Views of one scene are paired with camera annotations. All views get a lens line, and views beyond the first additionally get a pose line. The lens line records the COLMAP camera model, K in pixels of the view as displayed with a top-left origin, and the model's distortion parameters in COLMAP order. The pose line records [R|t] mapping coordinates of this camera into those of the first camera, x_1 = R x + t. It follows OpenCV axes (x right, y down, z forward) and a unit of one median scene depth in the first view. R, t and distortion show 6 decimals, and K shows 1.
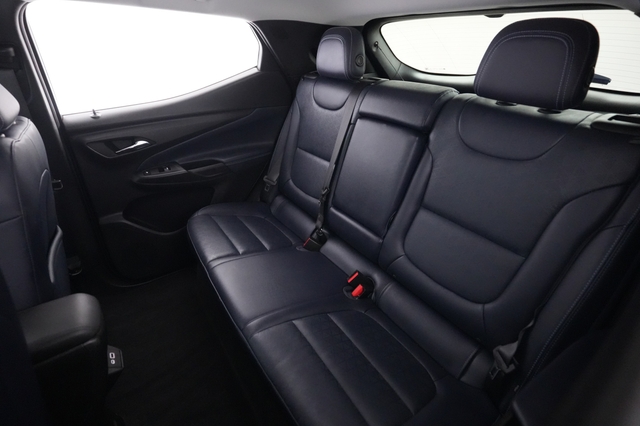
lens RADIAL K [[313.9, 0, 320.0], [0, 313.9, 195.0], [0, 0, 1]] dist [-0.000859, -0.000092]
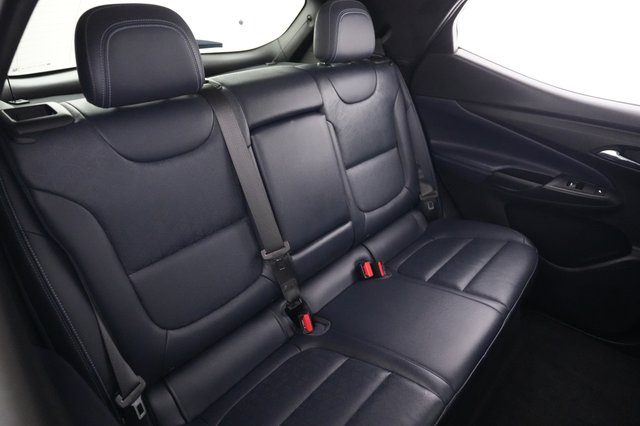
lens RADIAL K [[385.9, 0, 320.0], [0, 385.9, 213.0], [0, 0, 1]] dist [0.002595, 0.000395]
pose [[-0.216702, -0.475913, 0.852377, -0.783151], [0.457387, 0.721869, 0.519329, -0.537923], [-0.862460, 0.502406, 0.061246, 0.993103]]
